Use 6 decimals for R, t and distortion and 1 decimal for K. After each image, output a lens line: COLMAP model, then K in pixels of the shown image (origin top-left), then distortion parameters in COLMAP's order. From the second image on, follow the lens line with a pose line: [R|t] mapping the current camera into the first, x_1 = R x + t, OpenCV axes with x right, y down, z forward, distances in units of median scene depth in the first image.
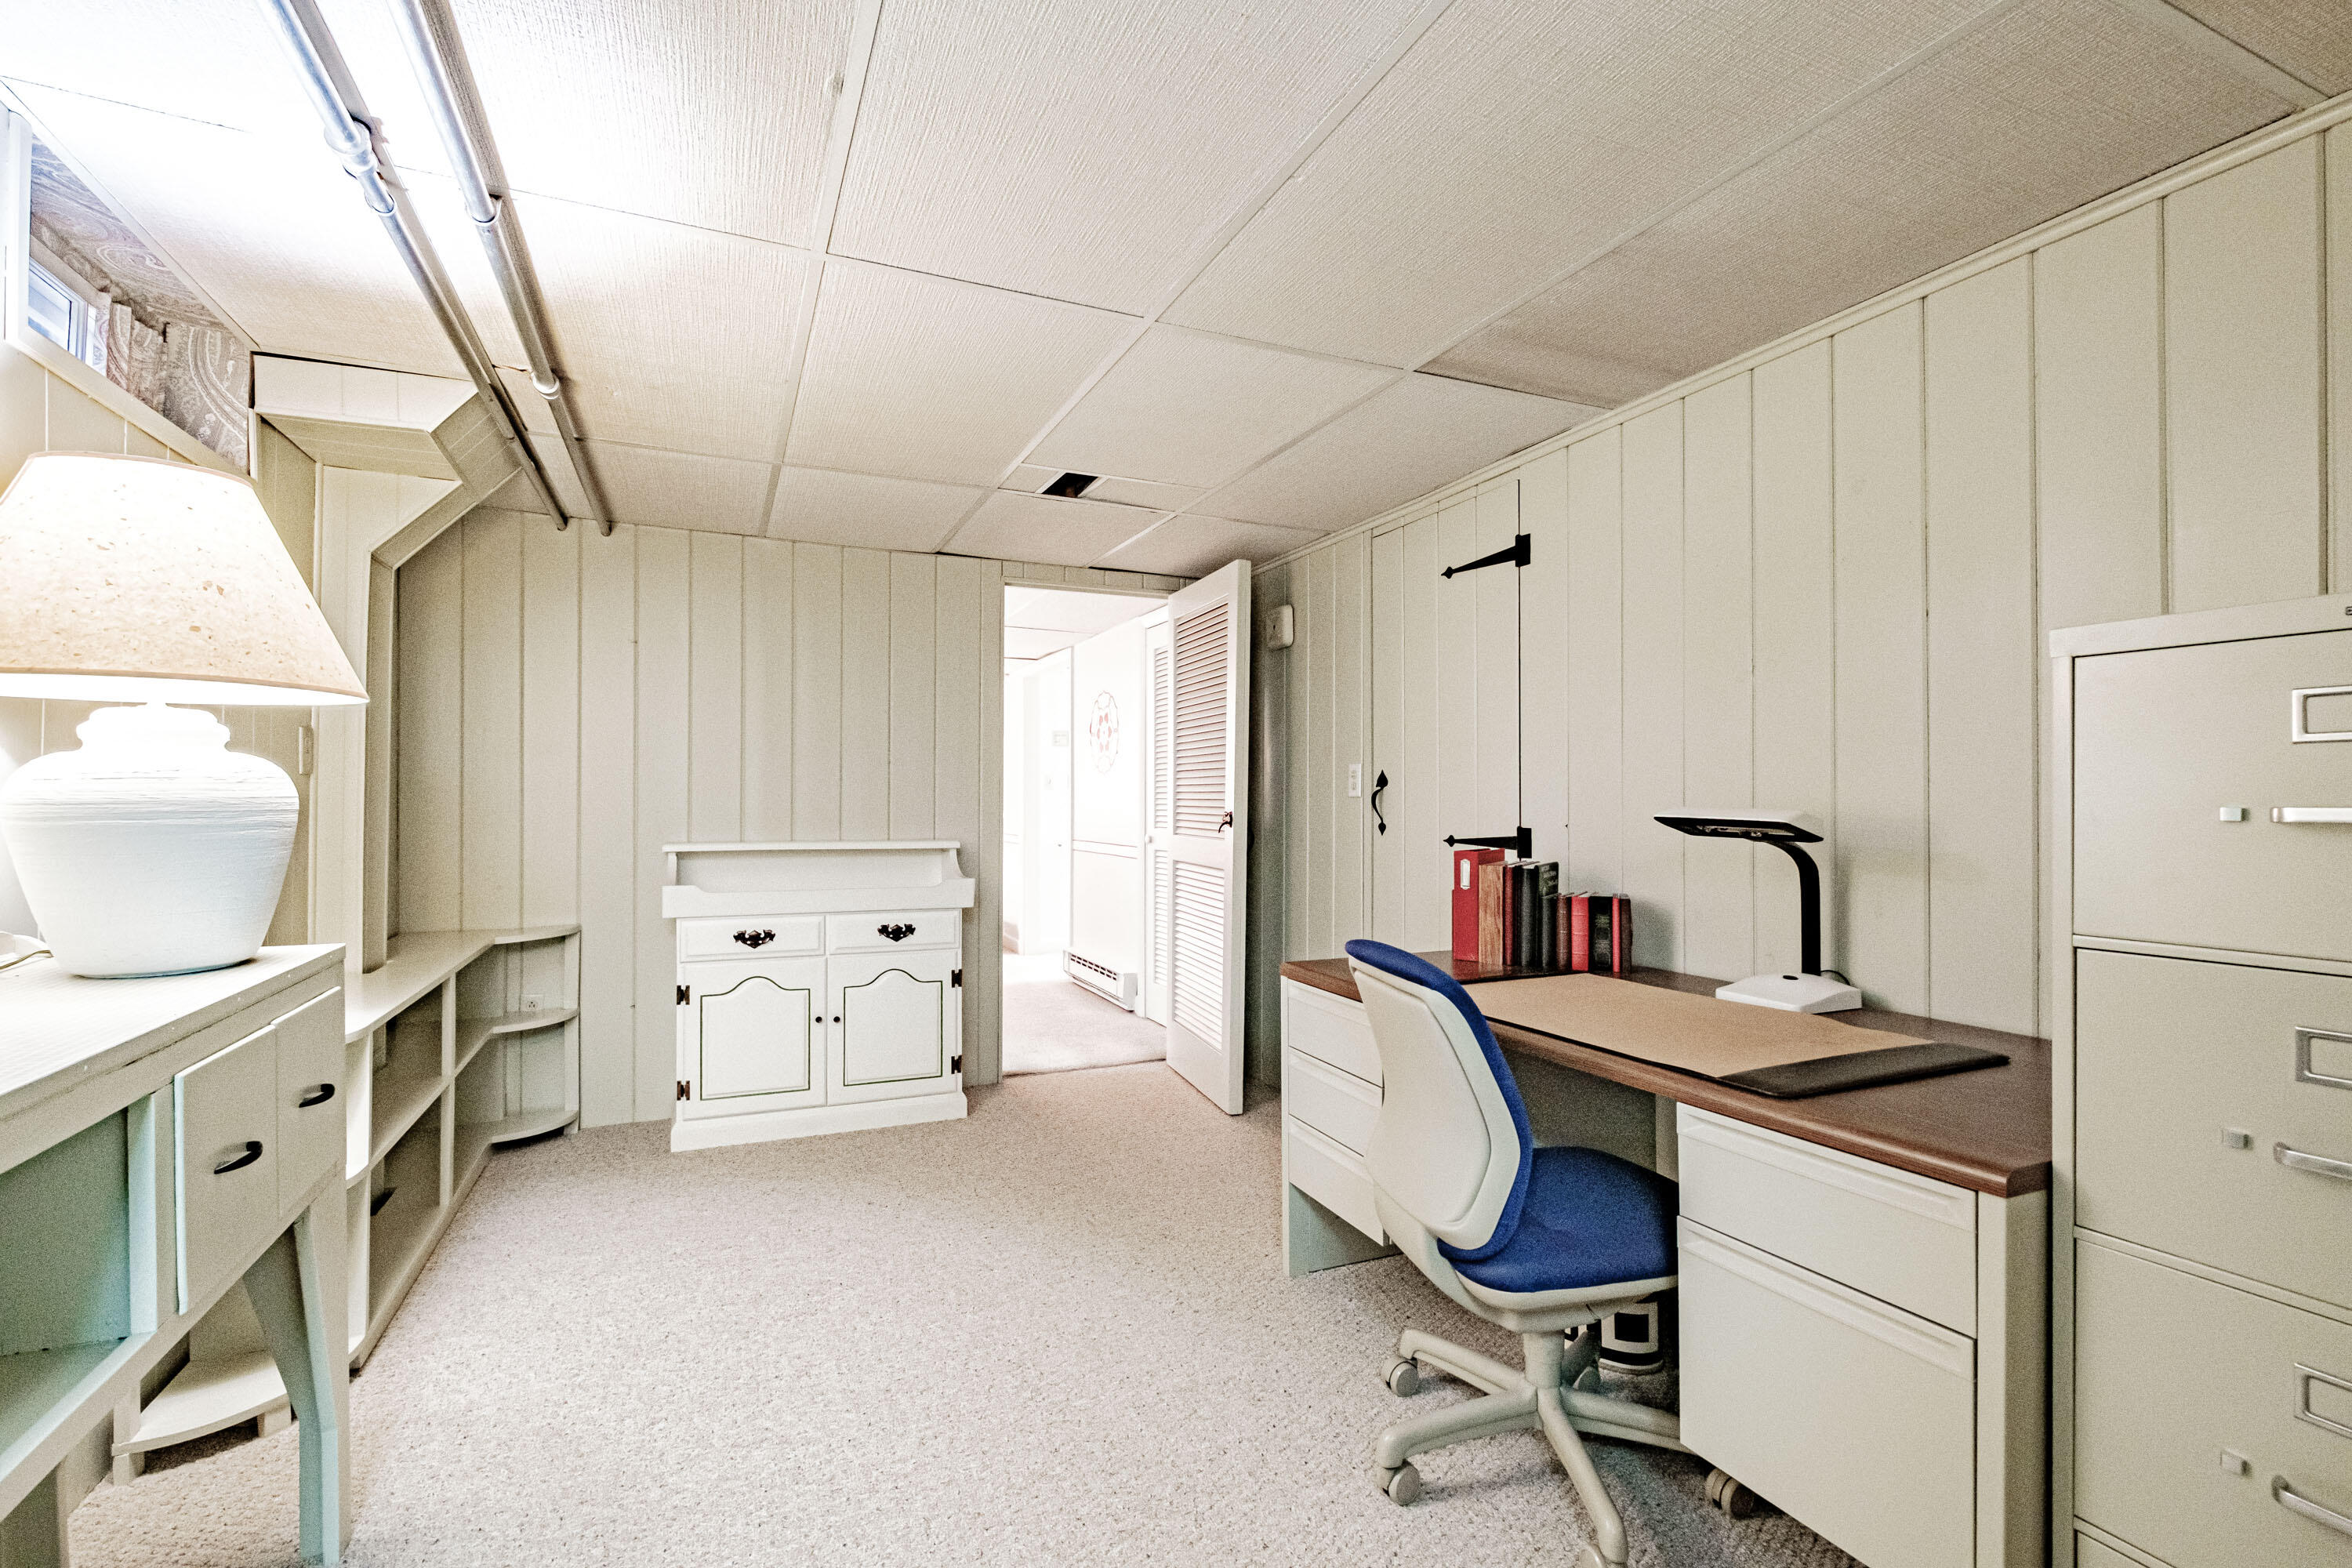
lens RADIAL K [[1047.5, 0, 1185.6], [0, 1047.5, 791.5], [0, 0, 1]] dist [0.004794, -0.004387]
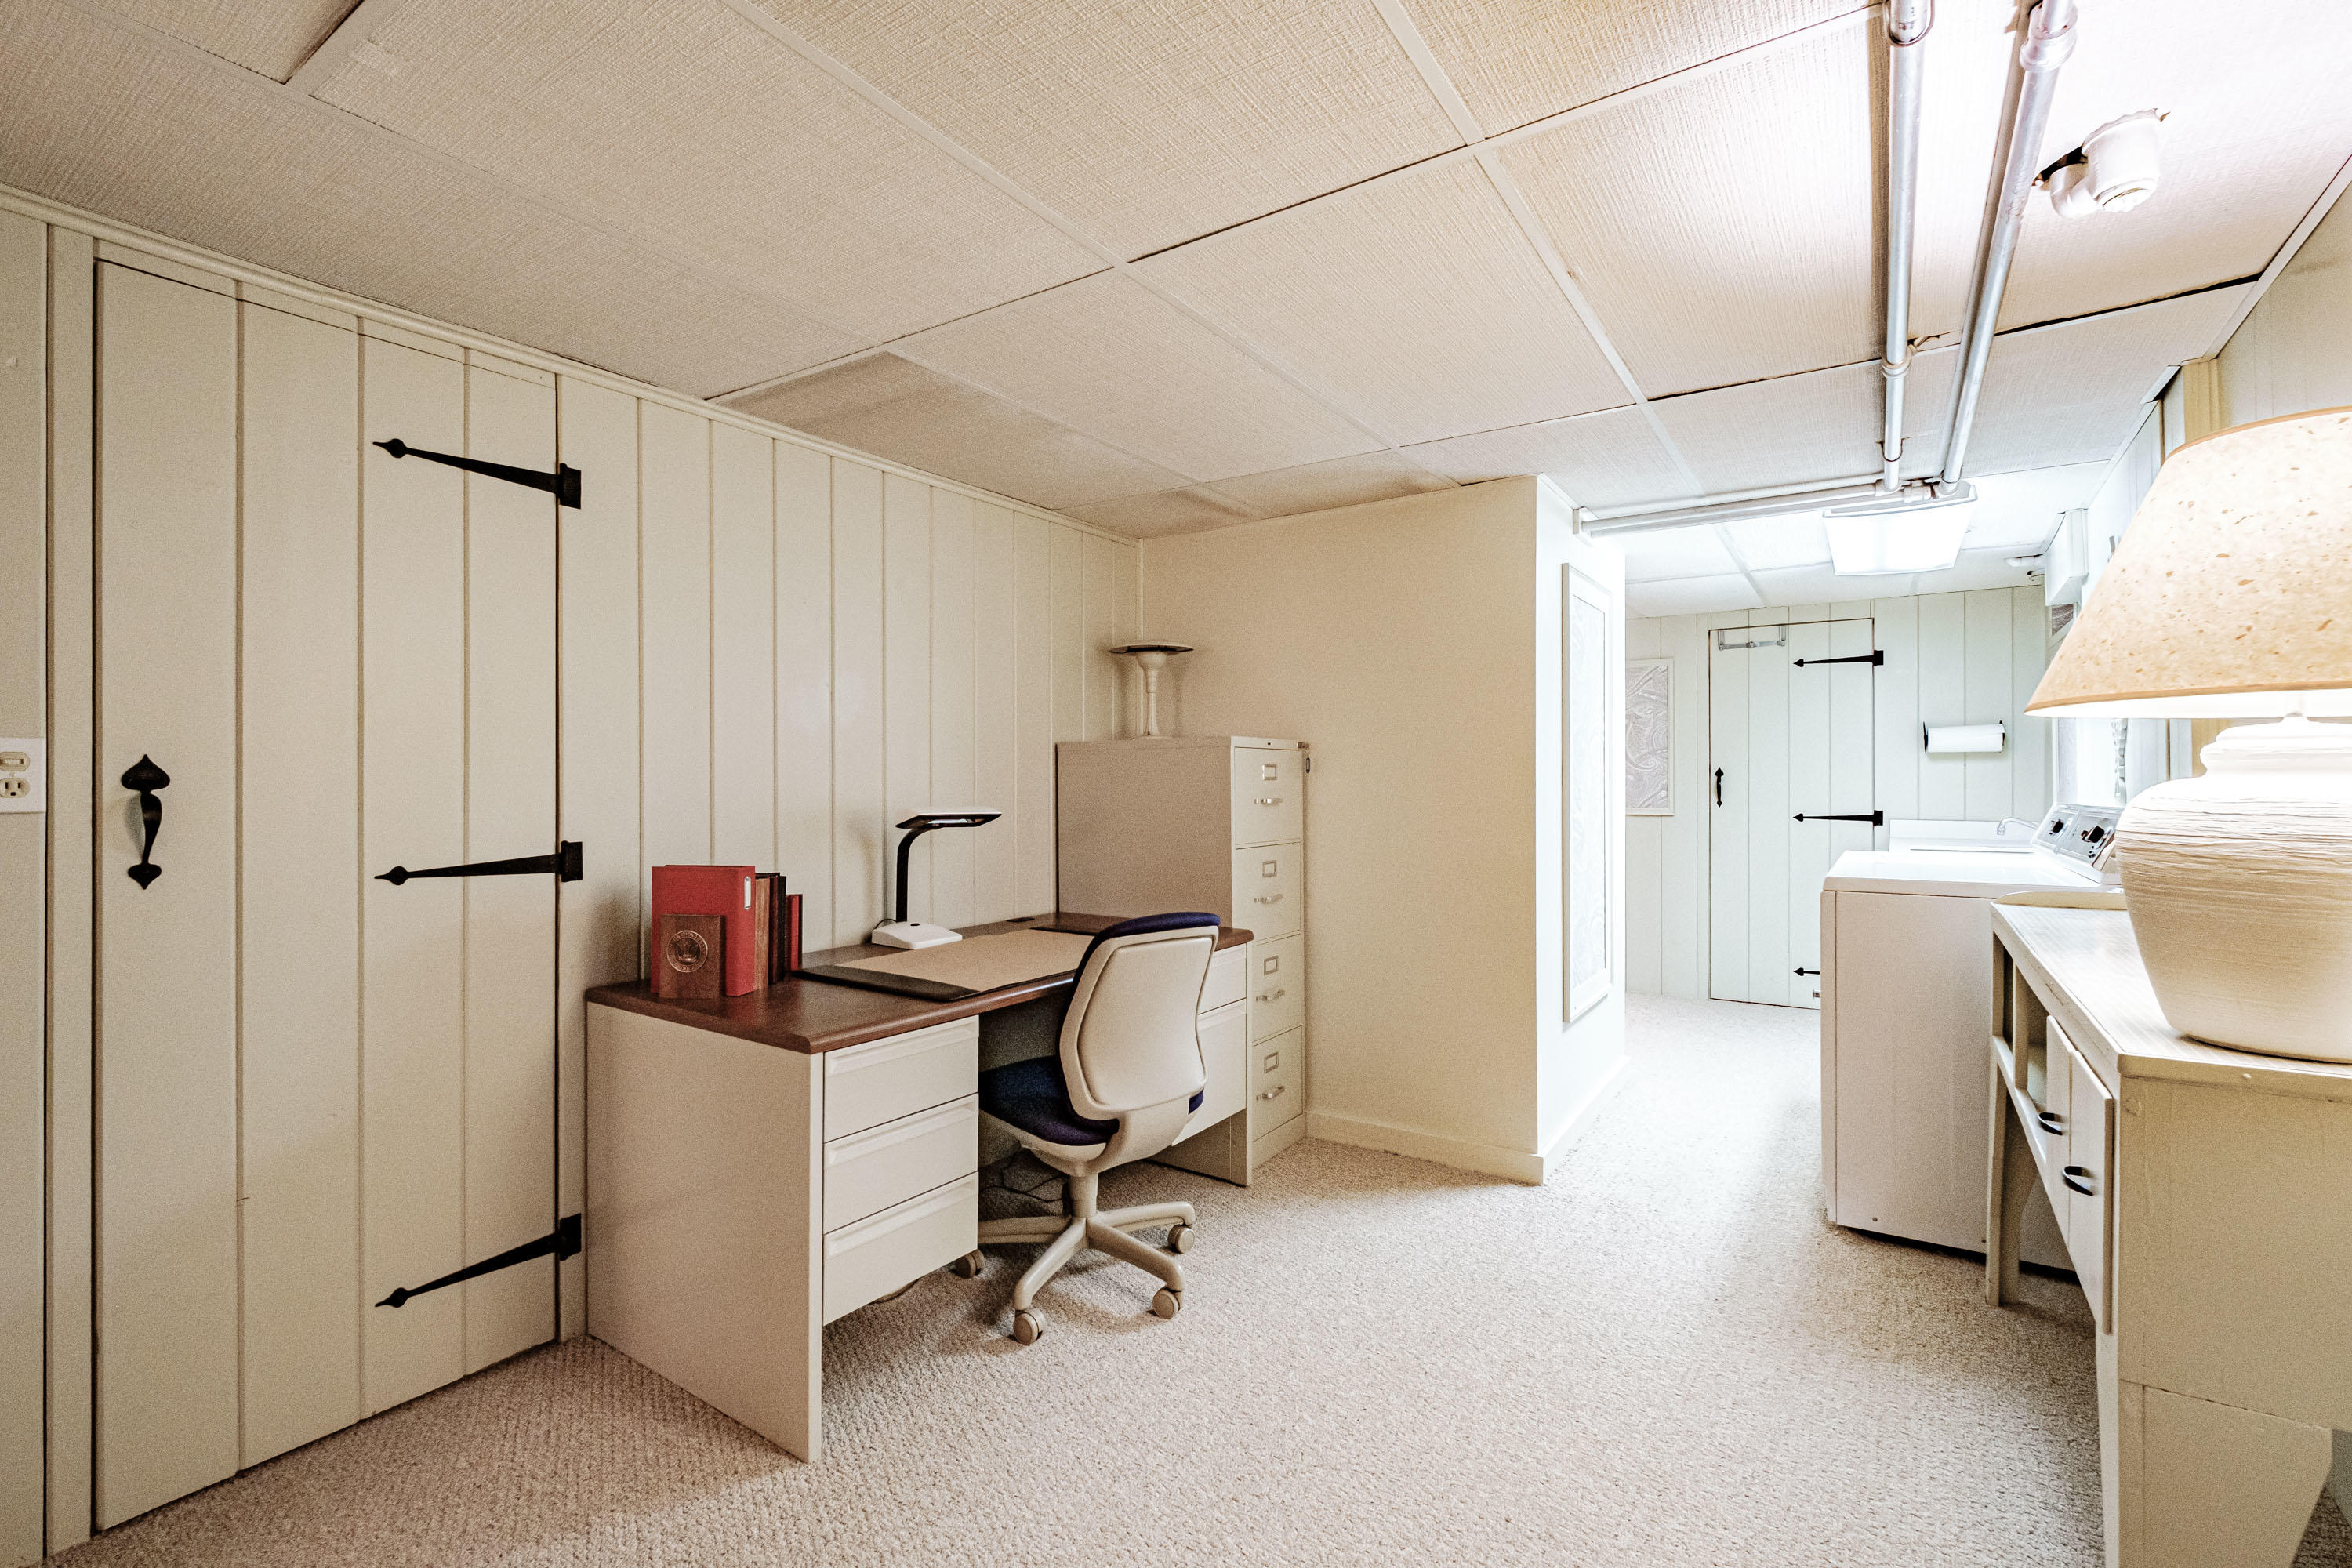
lens RADIAL K [[1047.5, 0, 1175.0], [0, 1047.5, 779.9], [0, 0, 1]] dist [0.004794, -0.004387]
pose [[-0.537529, -0.000133, 0.843245, -0.591331], [-0.000723, 1.000000, -0.000303, -0.011689], [-0.843245, -0.000772, -0.537529, 1.060251]]
